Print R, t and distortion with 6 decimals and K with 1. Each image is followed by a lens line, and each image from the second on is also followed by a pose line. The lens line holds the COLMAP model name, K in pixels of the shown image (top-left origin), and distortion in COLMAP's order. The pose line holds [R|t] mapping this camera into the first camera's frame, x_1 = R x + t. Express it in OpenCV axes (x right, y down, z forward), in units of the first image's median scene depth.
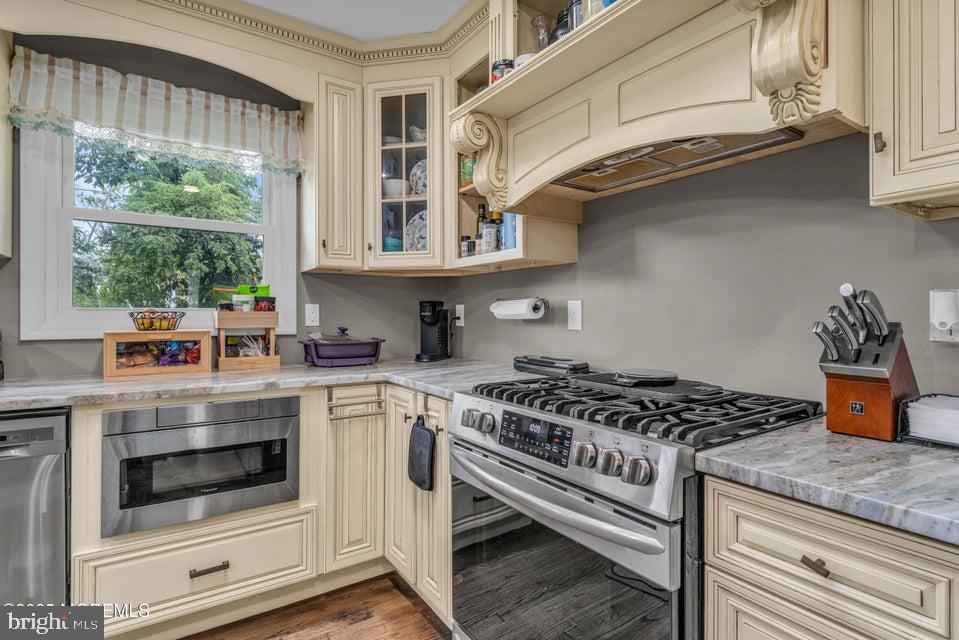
lens RADIAL K [[469.3, 0, 478.4], [0, 469.3, 314.0], [0, 0, 1]] dist [-0.000650, -0.000696]
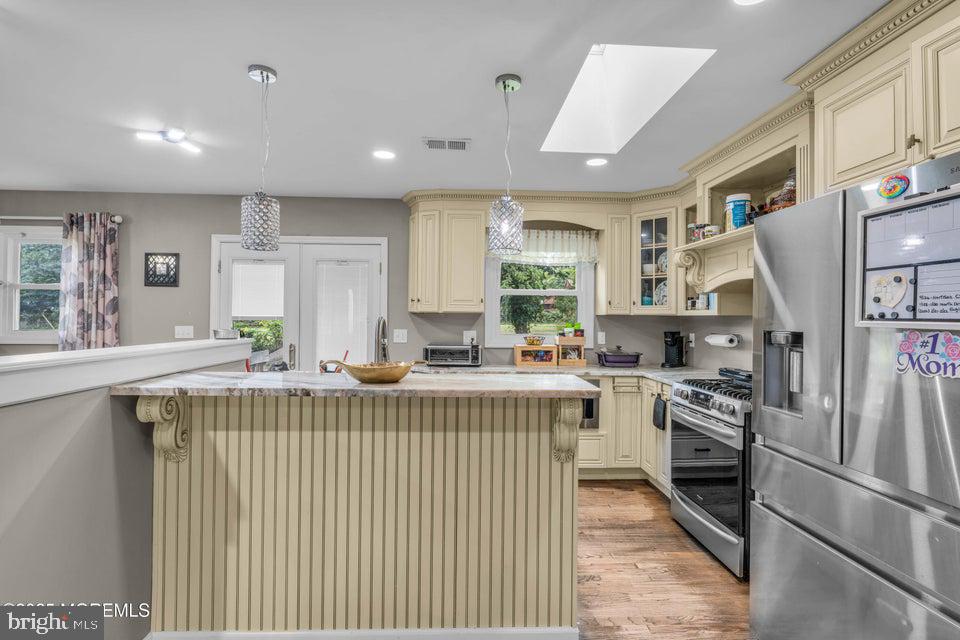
lens RADIAL K [[469.8, 0, 478.9], [0, 469.8, 313.9], [0, 0, 1]] dist [-0.000650, -0.000696]
pose [[0.855169, 0.005605, -0.518318, 0.223633], [-0.008353, 0.999961, -0.002969, -0.099215], [0.518281, 0.006868, 0.855183, -0.981395]]
